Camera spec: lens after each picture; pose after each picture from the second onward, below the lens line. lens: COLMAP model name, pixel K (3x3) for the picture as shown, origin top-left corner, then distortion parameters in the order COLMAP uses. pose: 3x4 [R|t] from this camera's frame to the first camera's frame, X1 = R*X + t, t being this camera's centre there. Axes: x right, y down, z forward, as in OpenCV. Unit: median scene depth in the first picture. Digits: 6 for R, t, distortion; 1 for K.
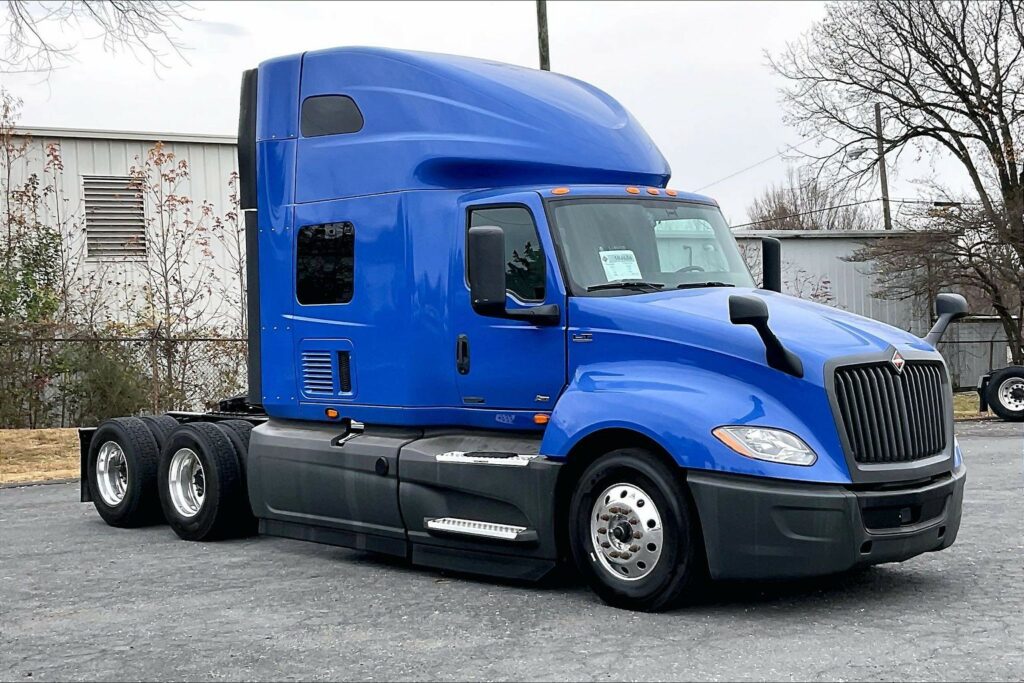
lens RADIAL K [[1428.0, 0, 509.3], [0, 1428.0, 348.3], [0, 0, 1]] dist [0.115681, 0.000000]
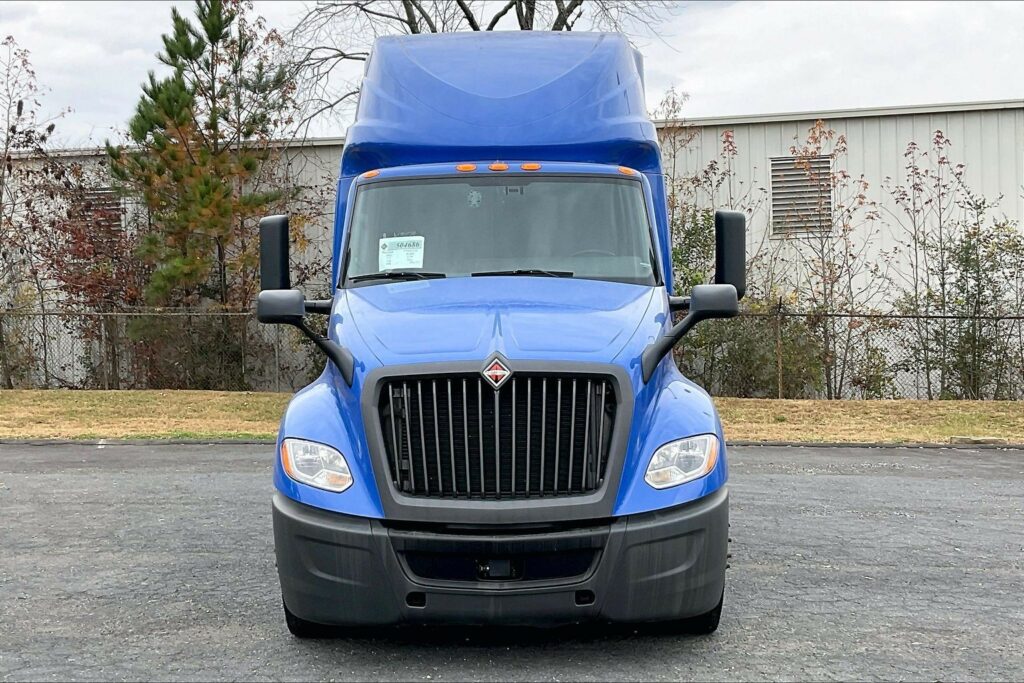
lens RADIAL K [[1351.7, 0, 505.5], [0, 1351.7, 338.3], [0, 0, 1]] dist [0.075622, 0.000000]
pose [[0.736683, 0.026136, -0.675733, 0.246271], [-0.013770, 0.999625, 0.023652, -0.008812], [0.676098, -0.008119, 0.736767, 0.143575]]
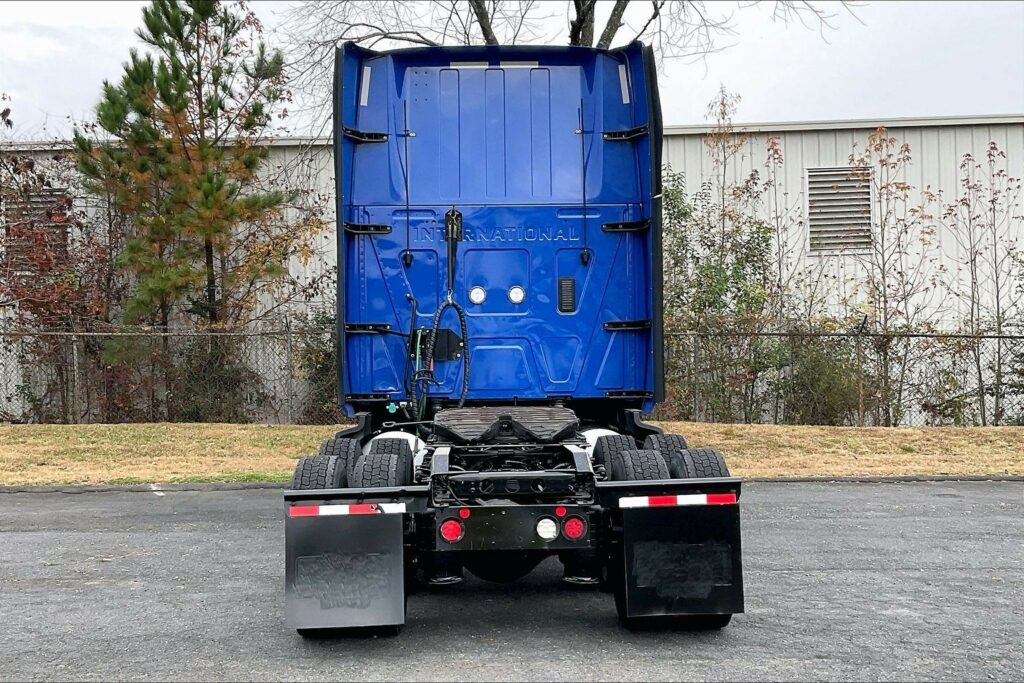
lens RADIAL K [[1329.8, 0, 511.5], [0, 1329.8, 348.6], [0, 0, 1]] dist [0.097942, 0.000000]
pose [[0.839535, 0.014443, -0.543114, 0.035206], [-0.014536, 0.999886, 0.004121, 0.002519], [0.543112, 0.004435, 0.839649, 0.128920]]
